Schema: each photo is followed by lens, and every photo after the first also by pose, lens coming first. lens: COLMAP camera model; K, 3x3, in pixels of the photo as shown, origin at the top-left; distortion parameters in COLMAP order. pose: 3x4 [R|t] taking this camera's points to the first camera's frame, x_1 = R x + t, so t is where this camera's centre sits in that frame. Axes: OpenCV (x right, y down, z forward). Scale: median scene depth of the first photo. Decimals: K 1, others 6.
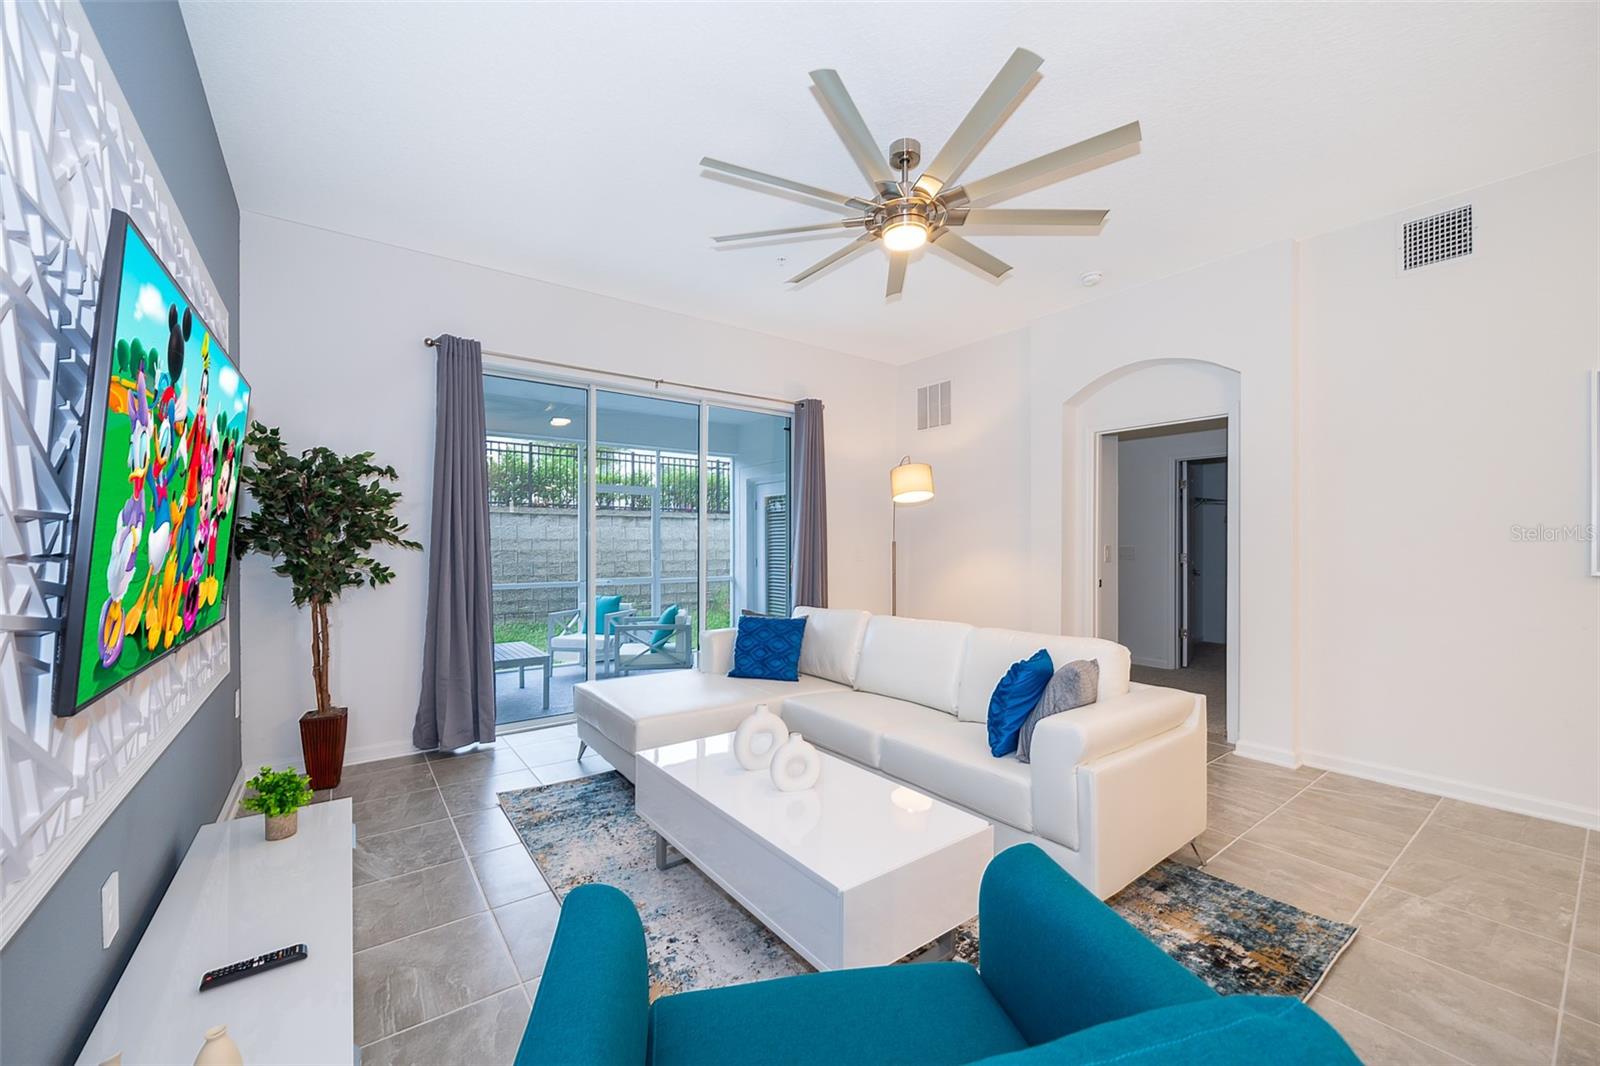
lens RADIAL K [[619.9, 0, 791.5], [0, 619.9, 545.8], [0, 0, 1]] dist [-0.002009, -0.000013]
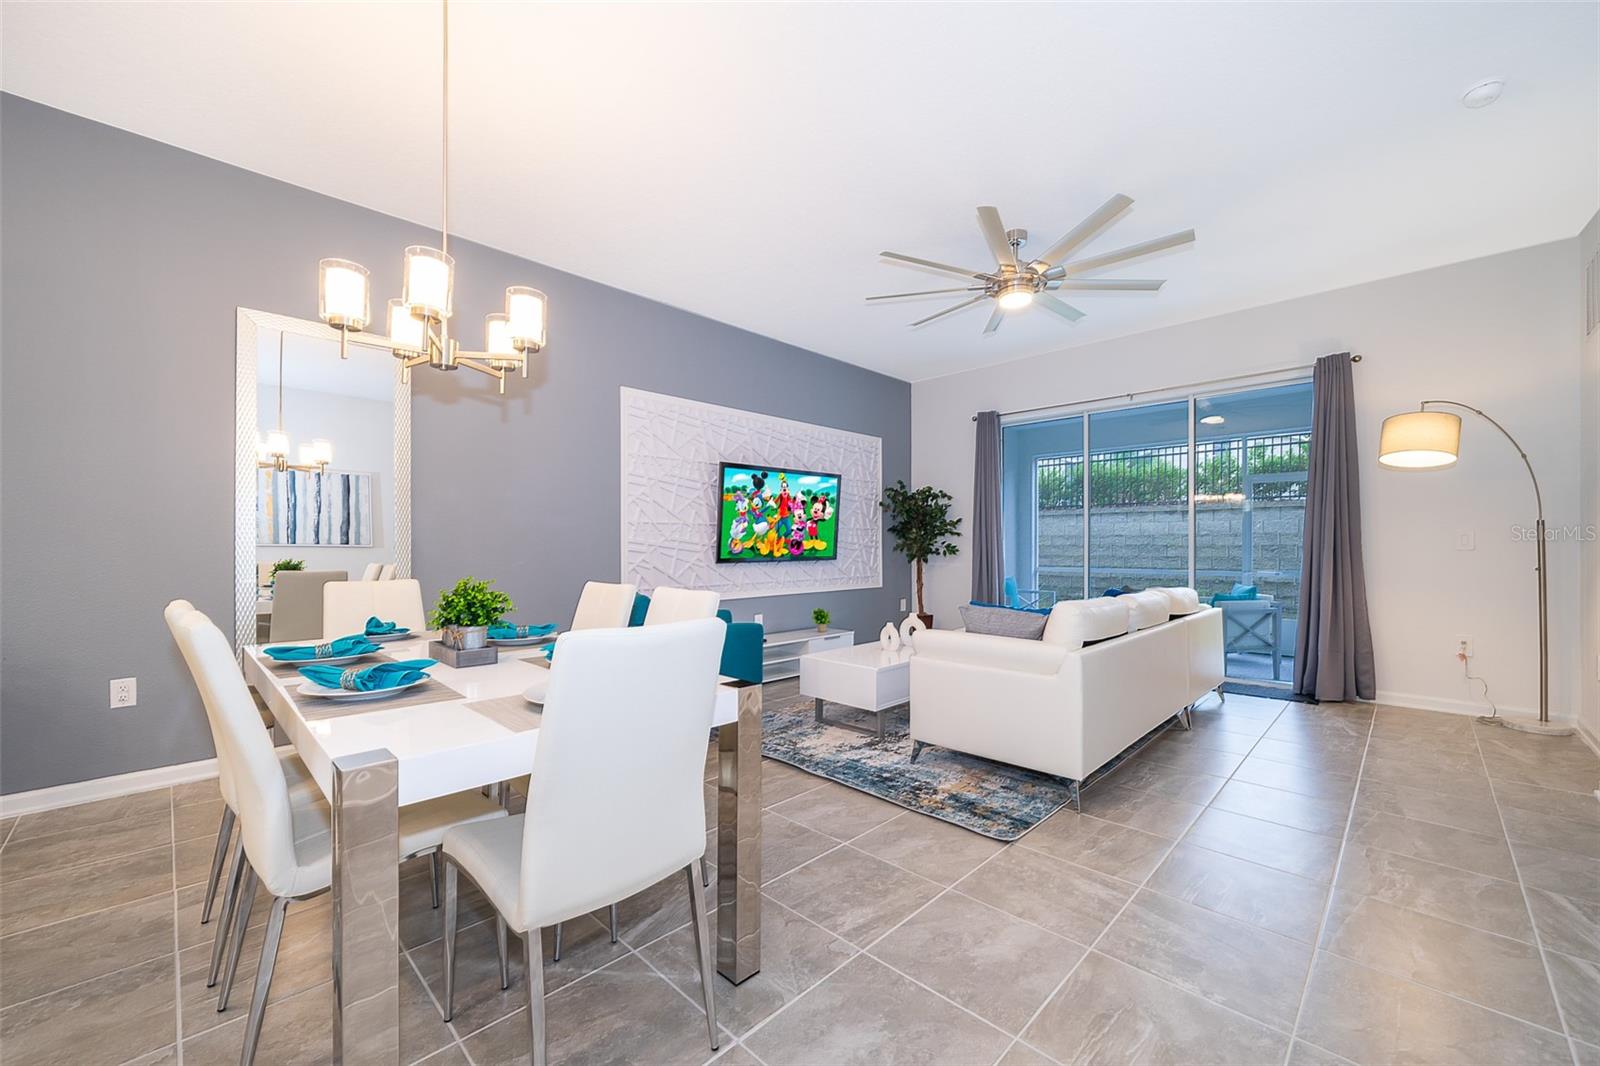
lens RADIAL K [[619.9, 0, 800.6], [0, 619.9, 542.8], [0, 0, 1]] dist [-0.002009, -0.000013]
pose [[0.162679, -0.008036, -0.986646, 2.168196], [-0.015788, 0.999818, -0.010747, 0.101415], [0.986553, 0.017326, 0.162522, 0.473997]]
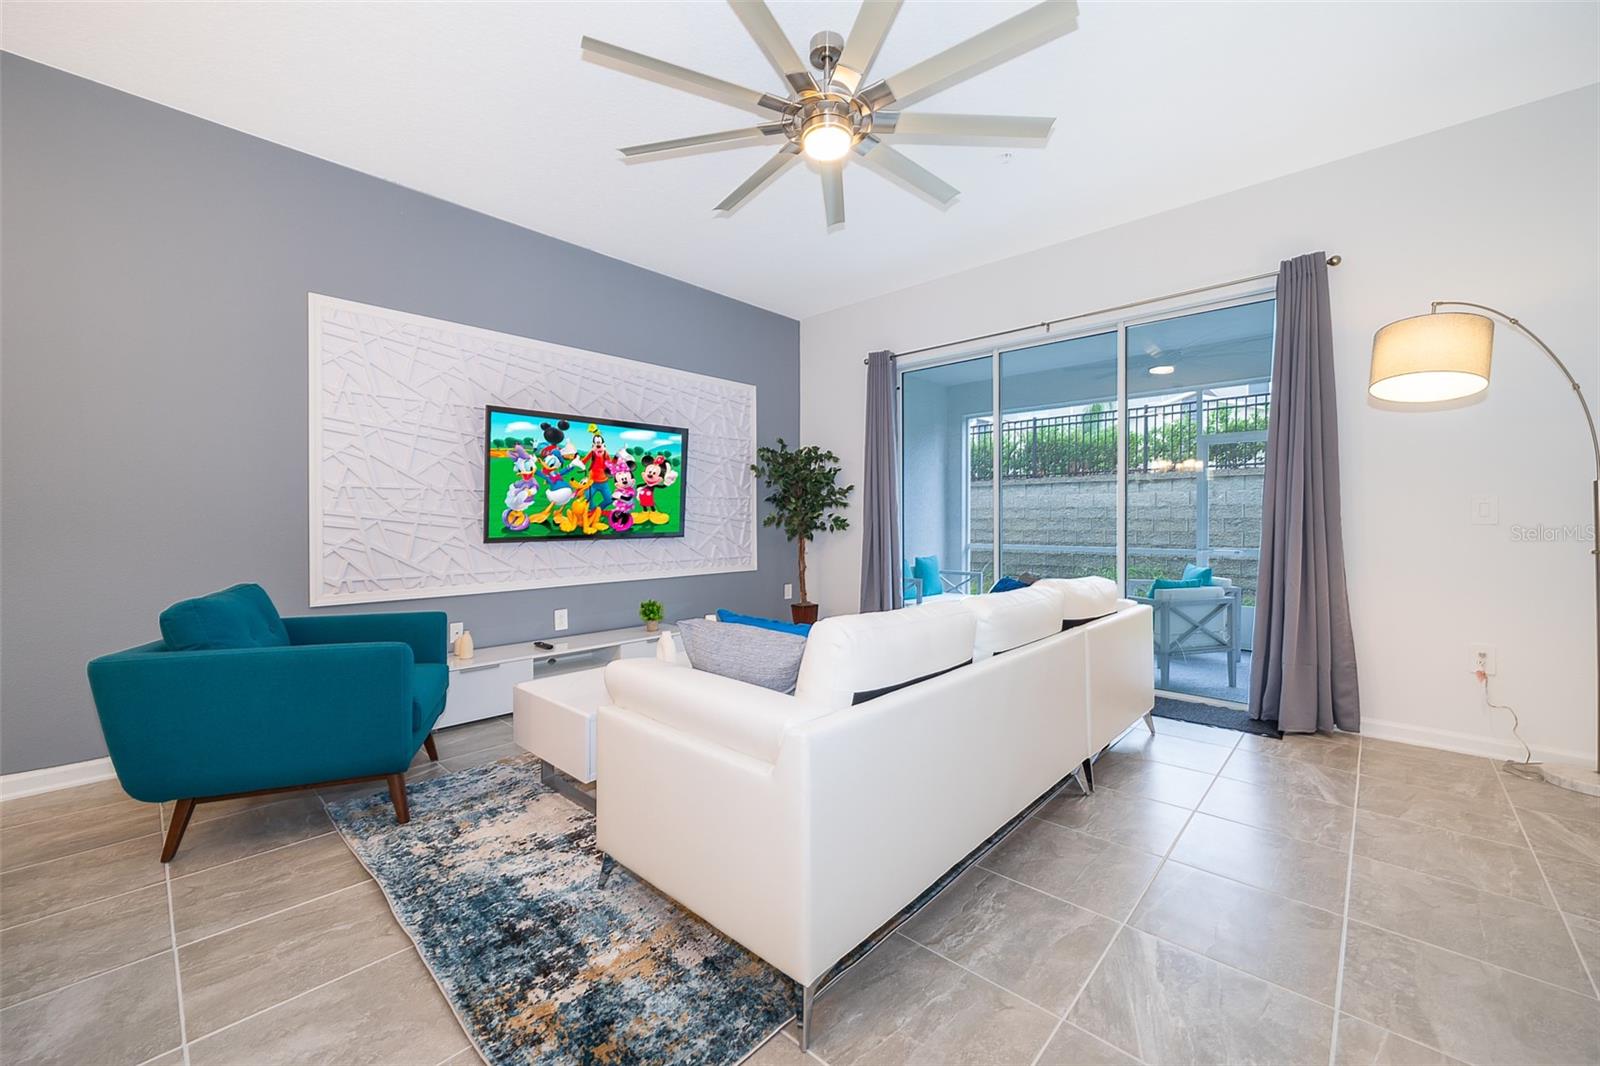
lens RADIAL K [[619.9, 0, 795.6], [0, 619.9, 518.7], [0, 0, 1]] dist [-0.002009, -0.000013]
pose [[0.186748, -0.005043, -0.982395, 1.576988], [-0.014735, 0.999860, -0.007934, 0.090100], [0.982297, 0.015958, 0.186647, 1.180138]]
